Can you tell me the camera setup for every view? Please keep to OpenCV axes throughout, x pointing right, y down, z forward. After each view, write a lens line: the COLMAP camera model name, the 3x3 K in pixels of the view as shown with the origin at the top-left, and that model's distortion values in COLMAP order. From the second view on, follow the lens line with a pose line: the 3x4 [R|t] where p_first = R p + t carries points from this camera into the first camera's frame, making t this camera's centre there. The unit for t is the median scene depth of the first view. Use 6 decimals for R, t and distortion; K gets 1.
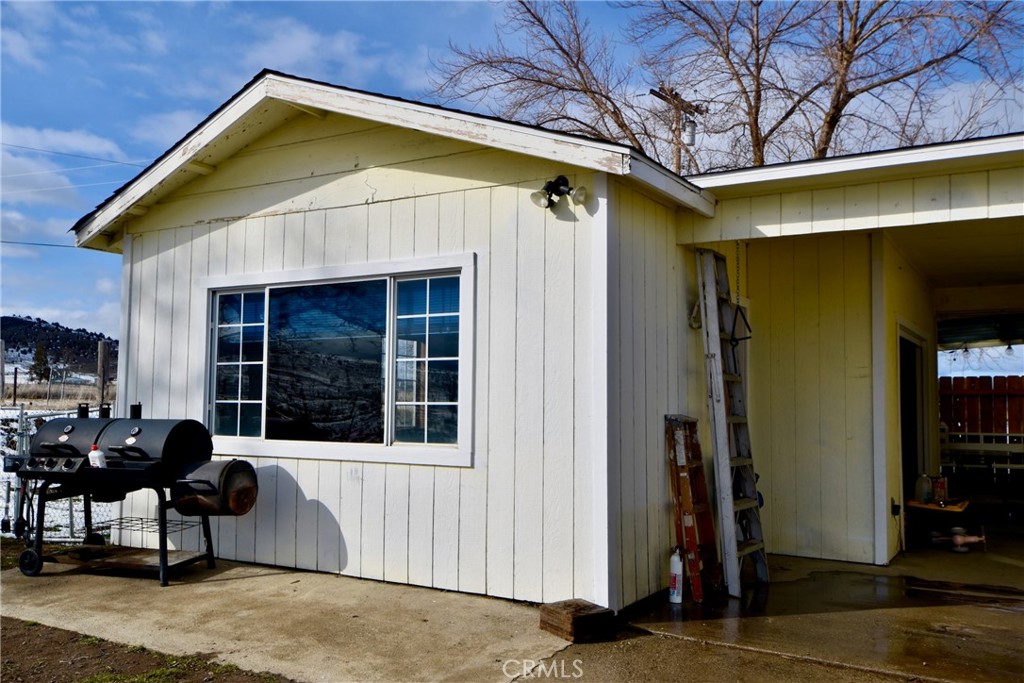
lens RADIAL K [[907.9, 0, 515.6], [0, 907.9, 342.3], [0, 0, 1]] dist [0.017988, 0.015966]
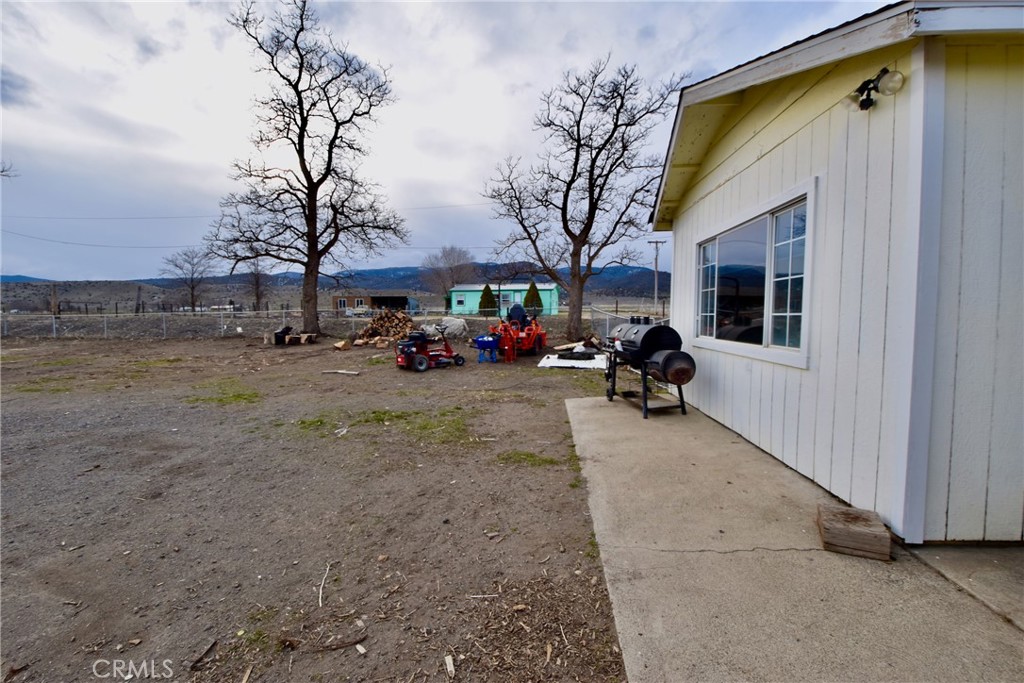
lens RADIAL K [[447.0, 0, 505.6], [0, 447.0, 344.5], [0, 0, 1]] dist [0.008116, -0.017291]
pose [[0.435334, 0.048226, -0.898976, 0.279242], [0.069215, 0.993816, 0.086831, 0.028930], [0.897604, -0.100023, 0.429304, 0.398802]]
